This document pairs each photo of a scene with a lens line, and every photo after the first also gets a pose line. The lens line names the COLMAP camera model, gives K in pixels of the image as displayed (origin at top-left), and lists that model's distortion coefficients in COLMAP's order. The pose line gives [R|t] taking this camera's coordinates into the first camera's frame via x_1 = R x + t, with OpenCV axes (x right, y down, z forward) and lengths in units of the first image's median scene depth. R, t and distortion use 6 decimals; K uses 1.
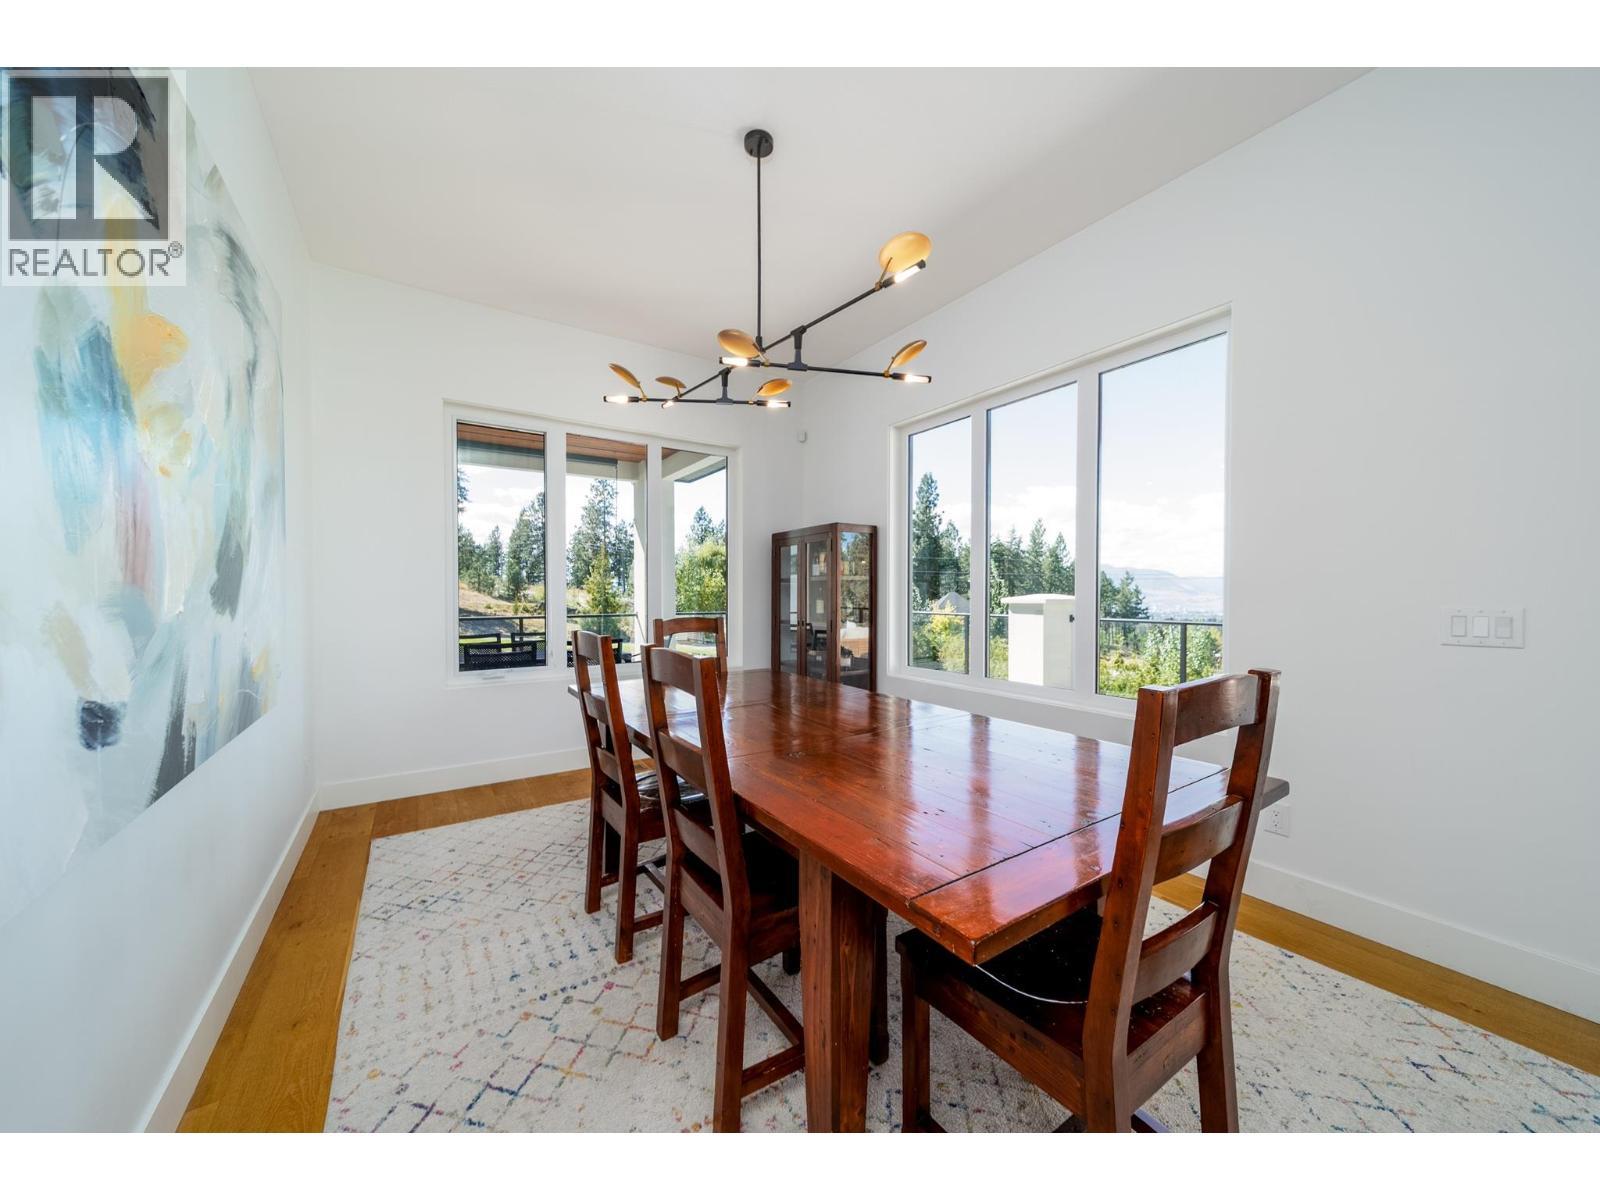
lens RADIAL K [[566.1, 0, 792.6], [0, 566.1, 601.6], [0, 0, 1]] dist [0.001638, 0.000094]
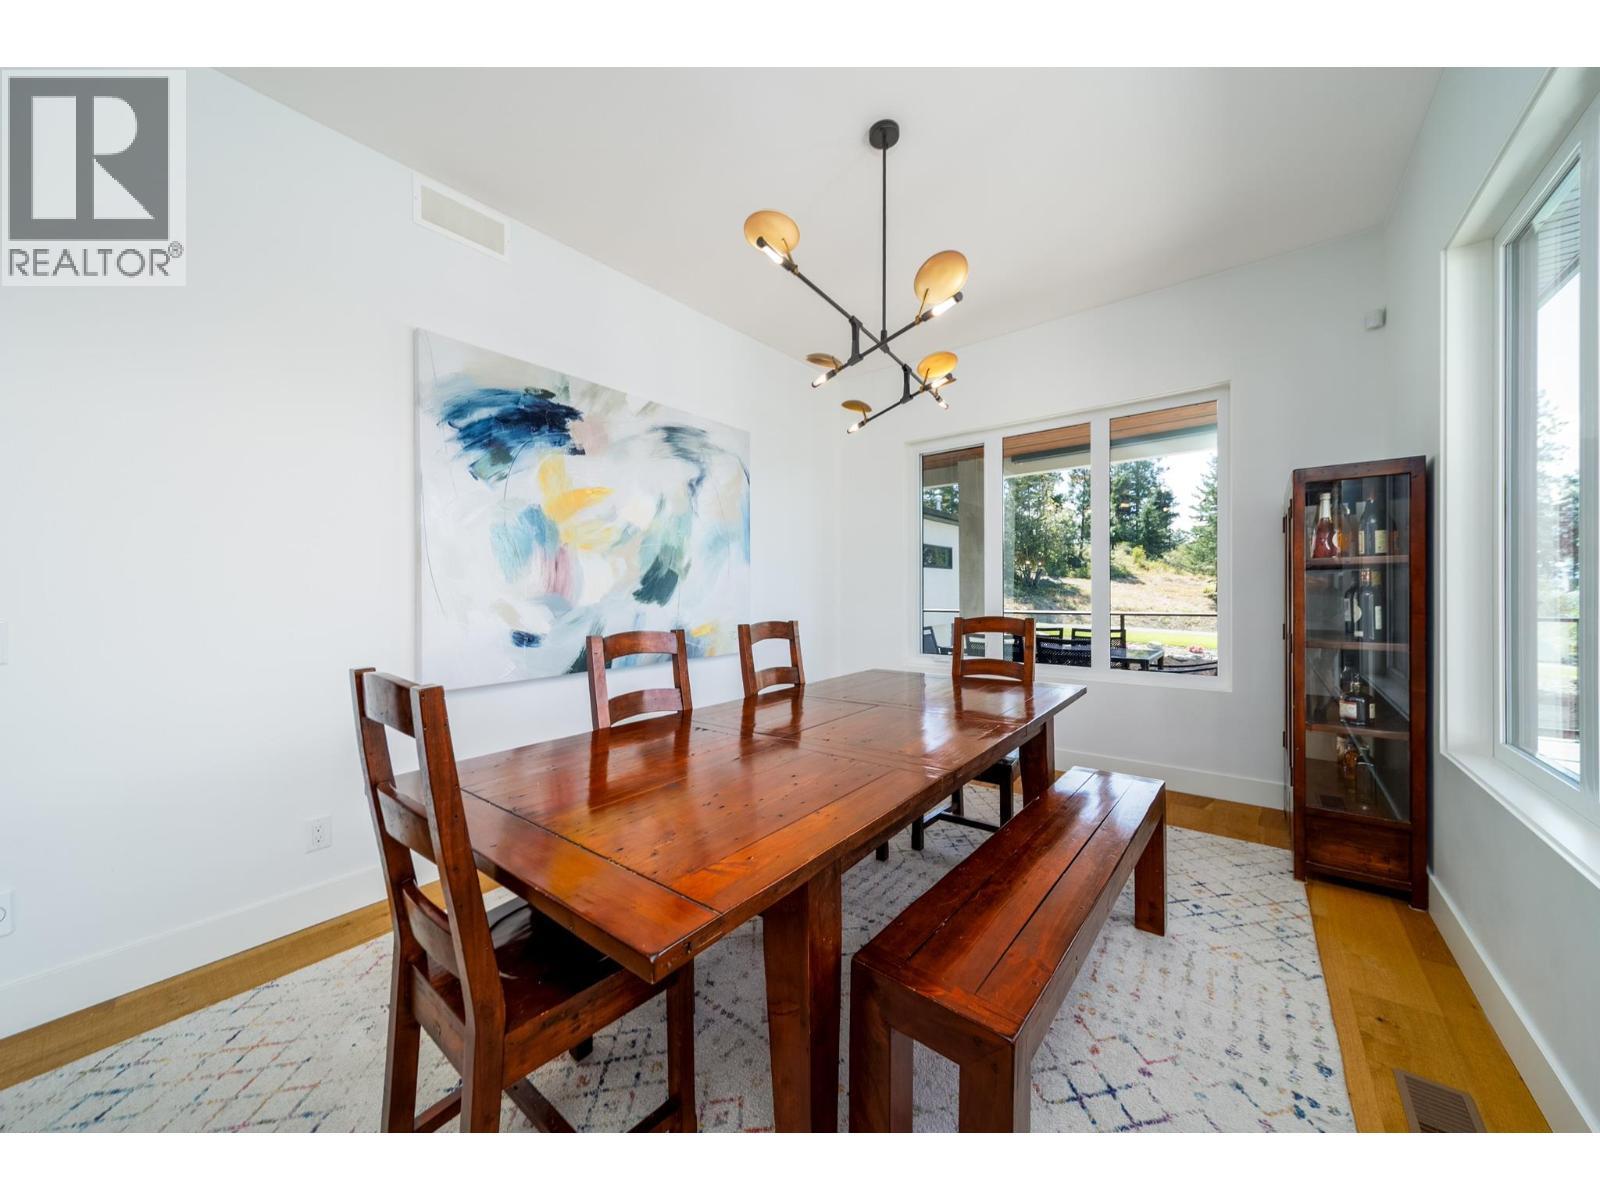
lens RADIAL K [[569.7, 0, 803.9], [0, 569.7, 591.3], [0, 0, 1]] dist [-0.000791, -0.000051]
pose [[0.316820, -0.004306, -0.948476, 0.798176], [-0.006467, 0.999957, -0.006700, -0.009808], [0.948464, 0.008256, 0.316778, 0.541054]]
